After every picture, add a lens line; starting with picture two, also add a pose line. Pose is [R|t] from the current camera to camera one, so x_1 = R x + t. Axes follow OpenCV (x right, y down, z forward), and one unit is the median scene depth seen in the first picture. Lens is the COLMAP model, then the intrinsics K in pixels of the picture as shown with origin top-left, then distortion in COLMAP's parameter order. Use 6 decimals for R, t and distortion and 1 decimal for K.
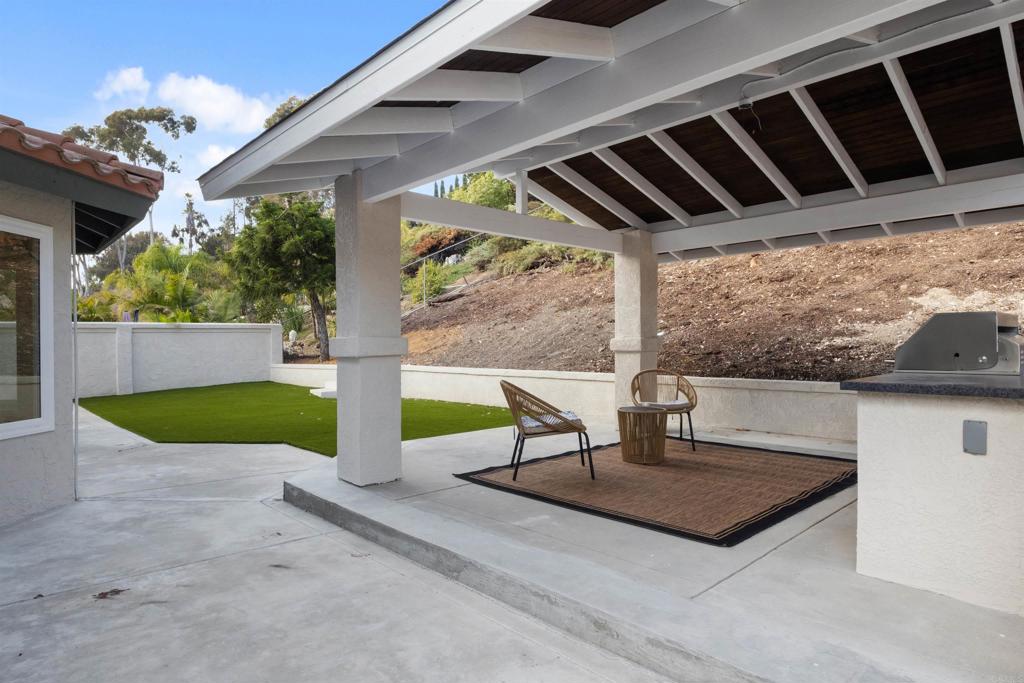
lens RADIAL K [[591.4, 0, 512.0], [0, 591.4, 341.5], [0, 0, 1]] dist [-0.007508, -0.002482]
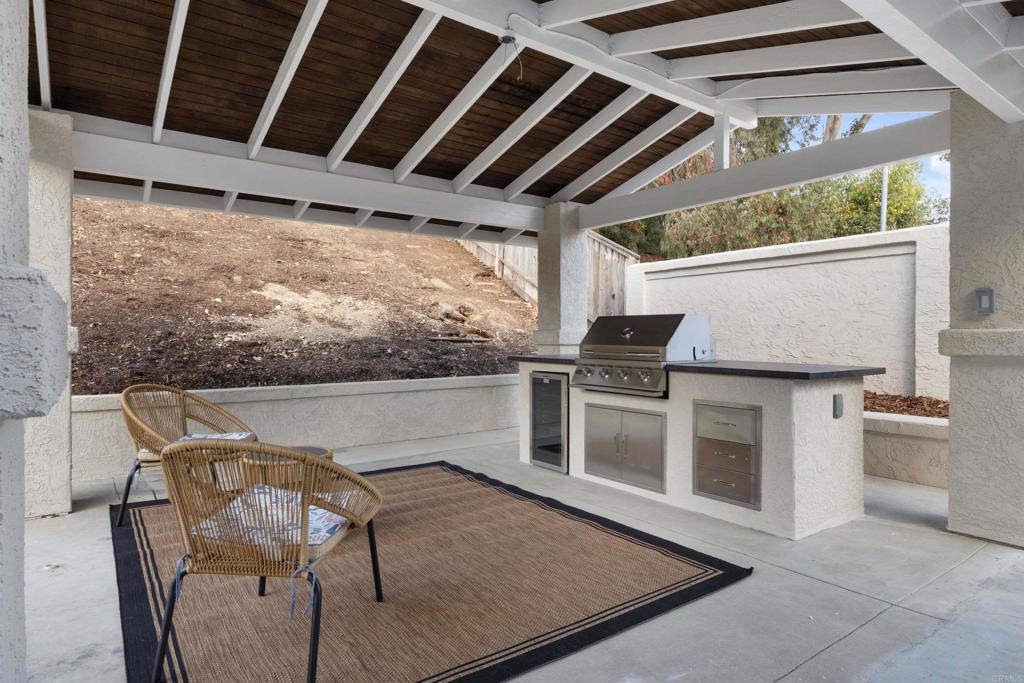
lens RADIAL K [[591.4, 0, 512.0], [0, 591.4, 341.5], [0, 0, 1]] dist [-0.007508, -0.002482]
pose [[0.121240, 0.001527, 0.992622, -0.446295], [-0.003671, 0.999993, -0.001090, 0.011561], [-0.992616, -0.003512, 0.121244, 1.041614]]
